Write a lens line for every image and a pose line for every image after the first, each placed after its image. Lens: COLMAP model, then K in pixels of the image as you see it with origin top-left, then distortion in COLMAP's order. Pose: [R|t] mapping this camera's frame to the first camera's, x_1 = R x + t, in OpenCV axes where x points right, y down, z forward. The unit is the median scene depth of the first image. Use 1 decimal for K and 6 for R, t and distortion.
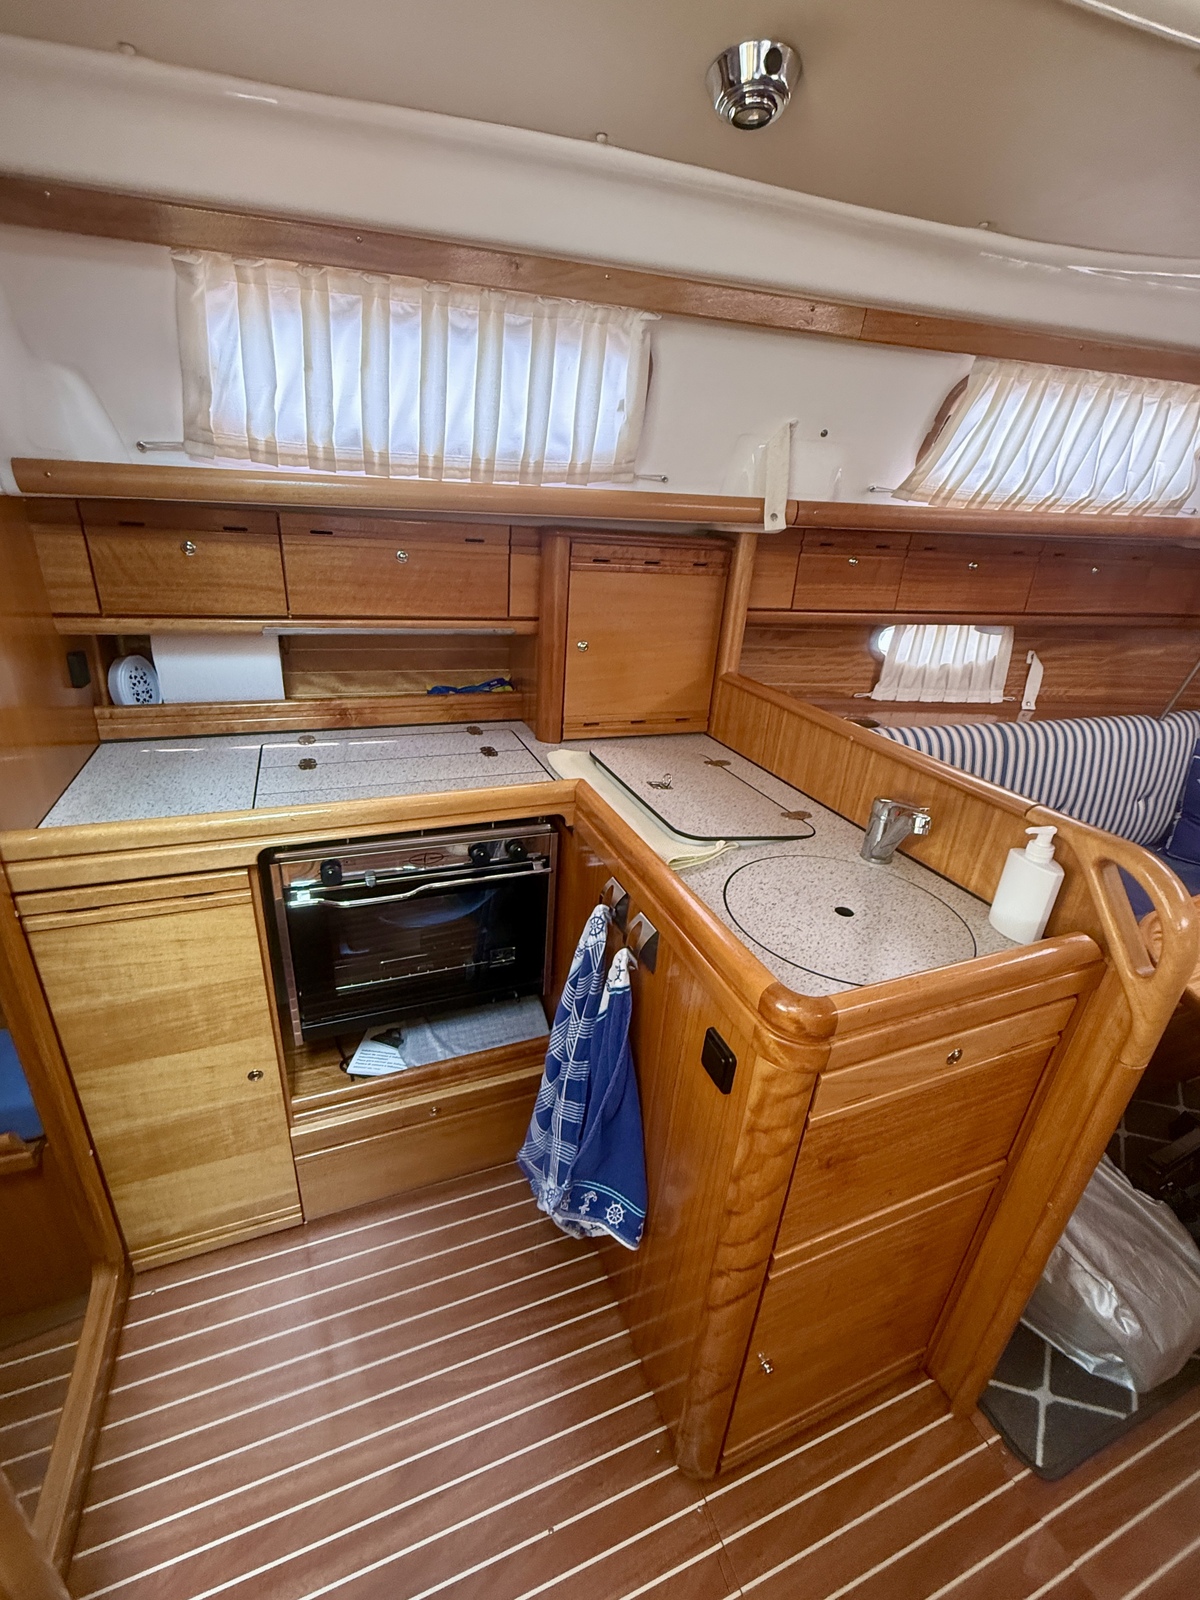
lens RADIAL K [[677.4, 0, 598.6], [0, 677.4, 796.3], [0, 0, 1]] dist [-0.001530, 0.001255]
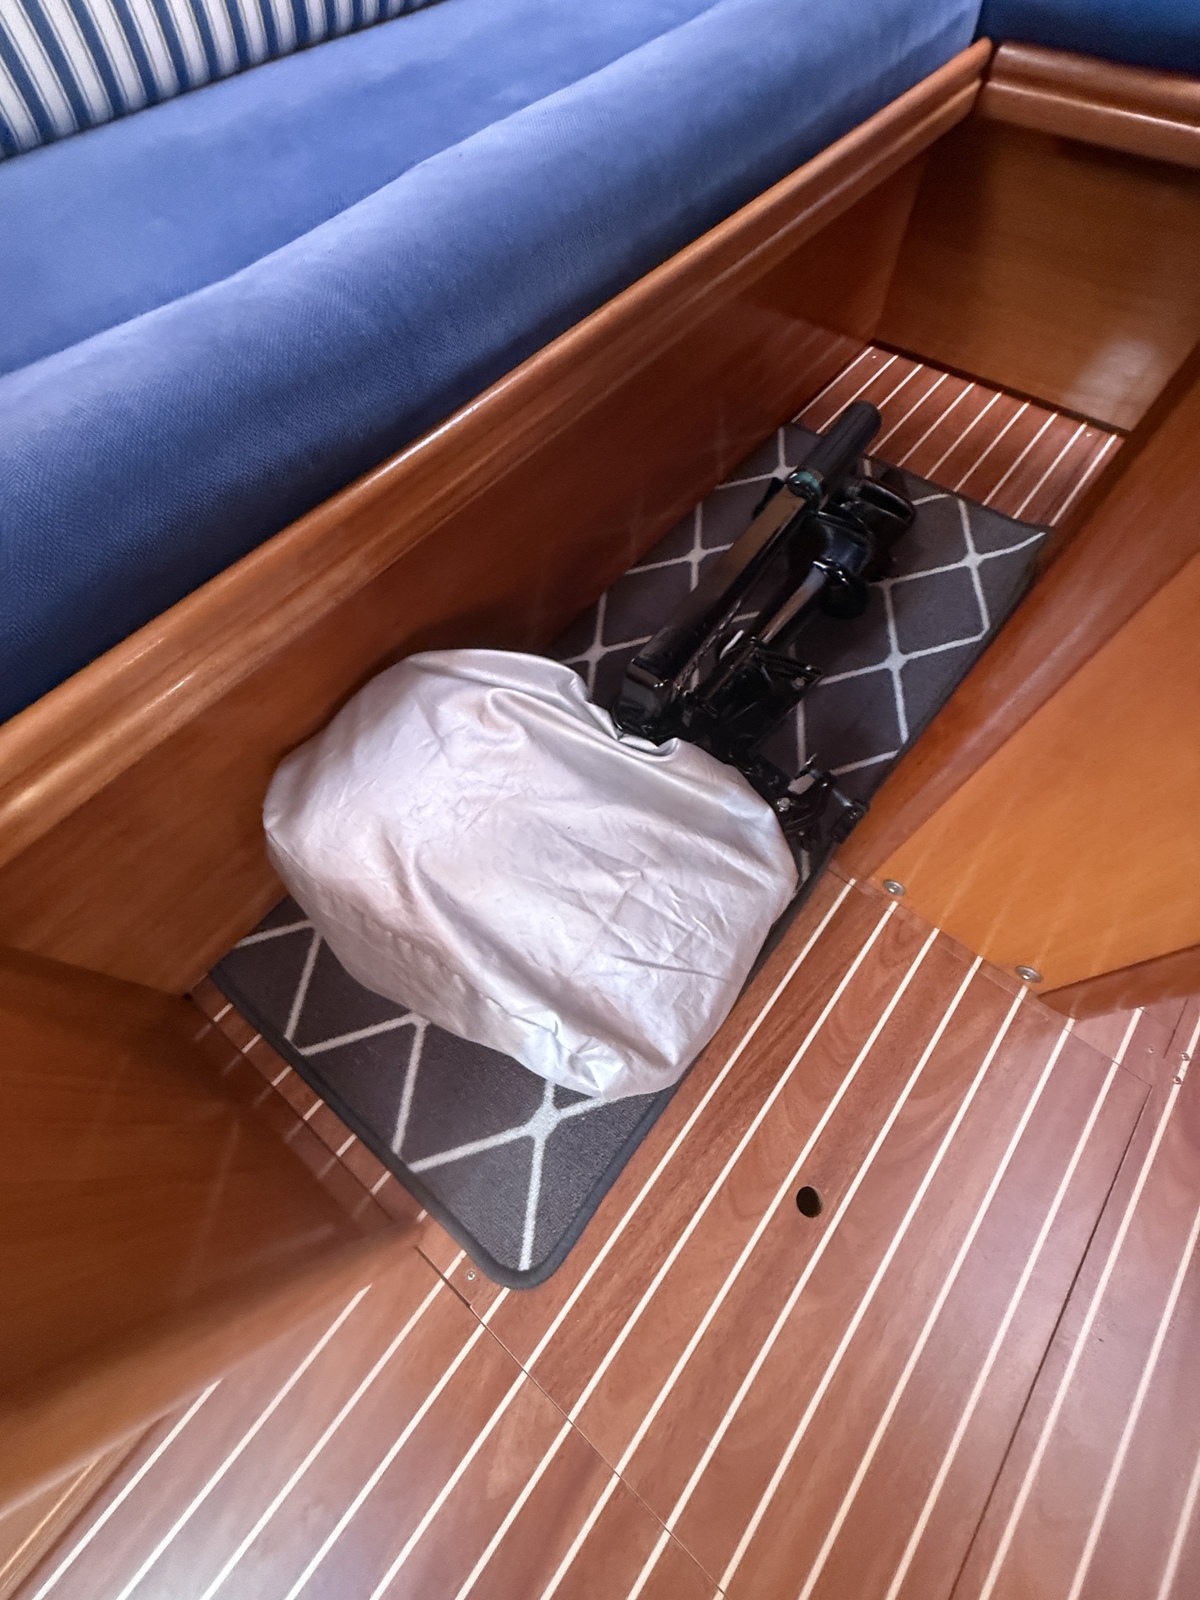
lens RADIAL K [[637.9, 0, 600.0], [0, 637.9, 800.0], [0, 0, 1]] dist [-0.000819, 0.000136]
pose [[0.867641, -0.475940, 0.143808, 0.692185], [0.268653, 0.692163, 0.669878, 0.331628], [-0.418360, -0.542579, 0.728411, 0.684490]]
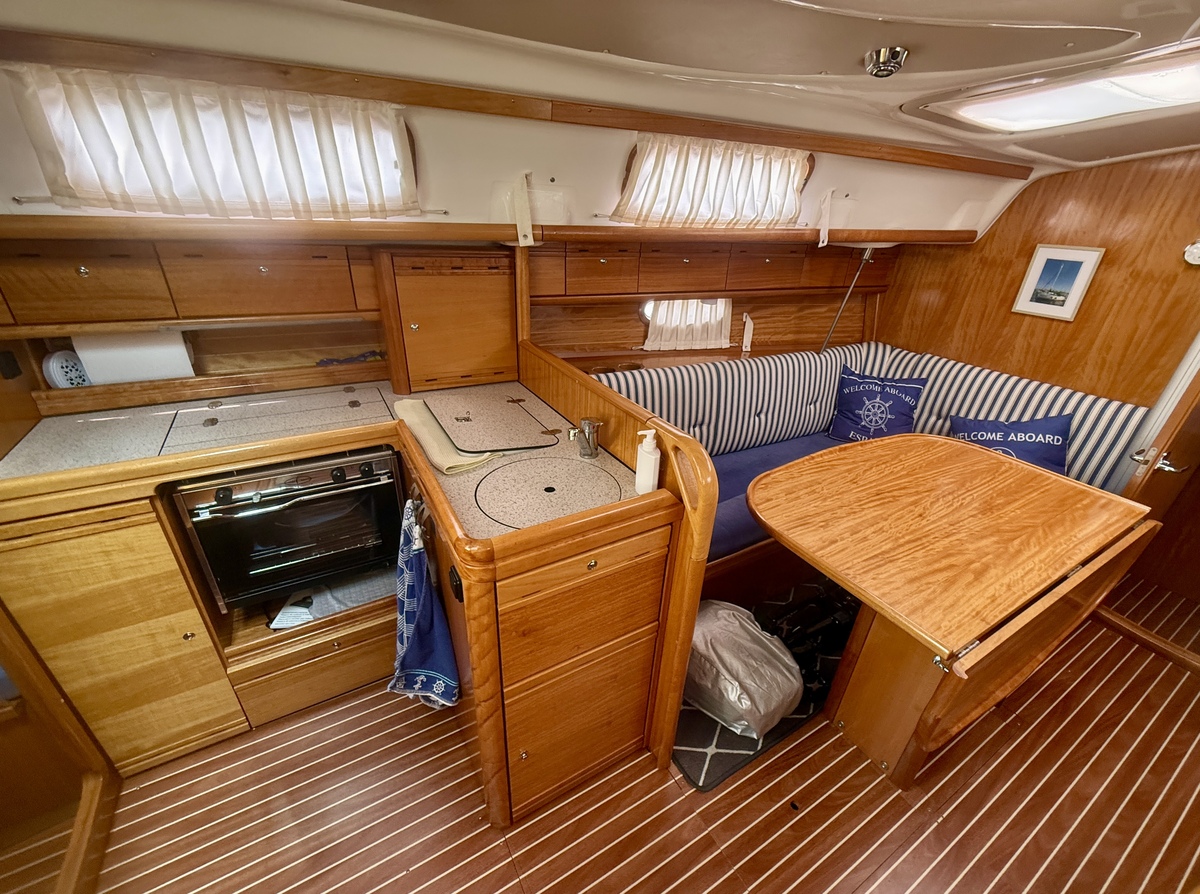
lens RADIAL K [[488.7, 0, 615.4], [0, 488.7, 458.0], [0, 0, 1]] dist [-0.000341, -0.000194]
pose [[0.986252, -0.084459, 0.142031, 0.272183], [0.073339, 0.993947, 0.081794, 0.005811], [-0.148080, -0.070253, 0.986477, -0.151942]]
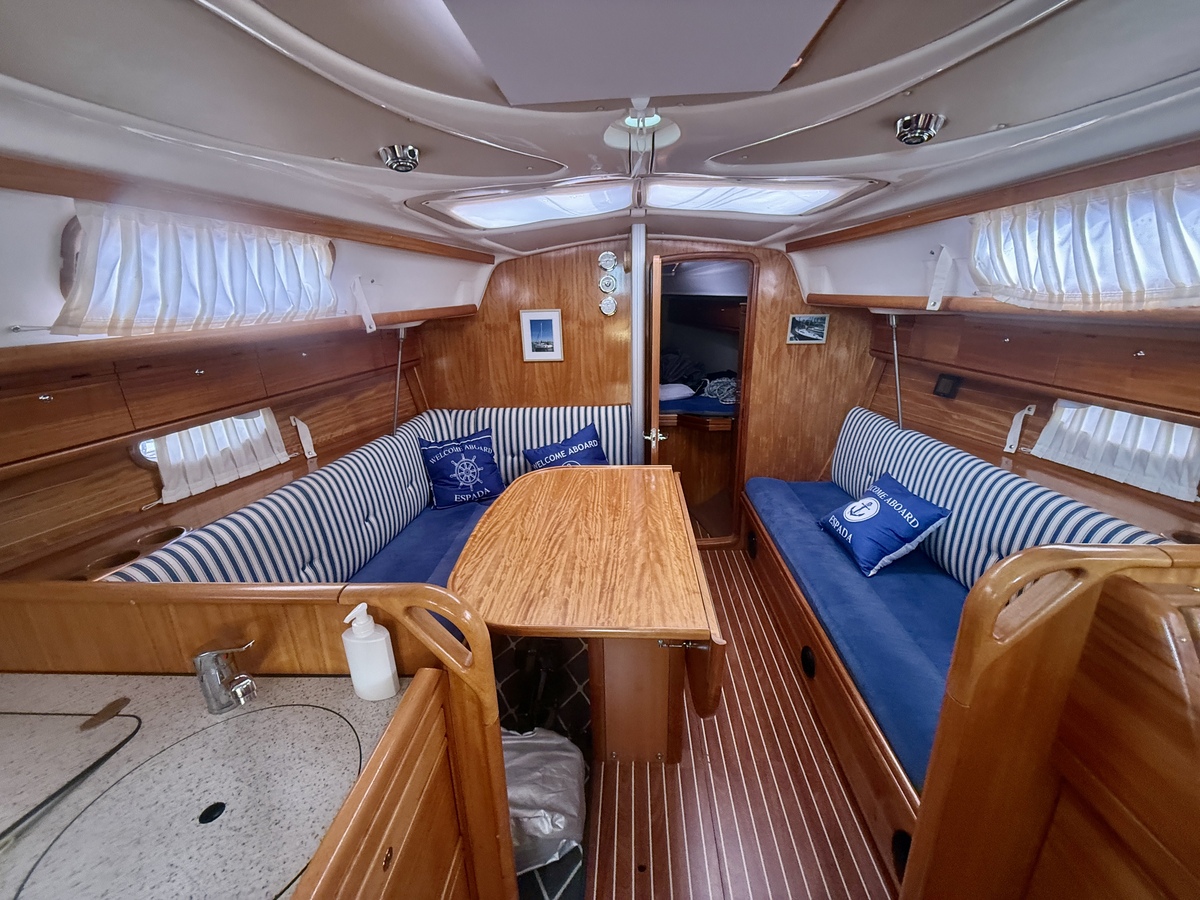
lens RADIAL K [[478.4, 0, 603.7], [0, 478.4, 448.6], [0, 0, 1]] dist [-0.000819, 0.000136]
pose [[0.415283, -0.337633, 0.844715, 0.158486], [0.402234, 0.901020, 0.162390, -0.115775], [-0.815934, 0.272335, 0.509986, 0.104552]]
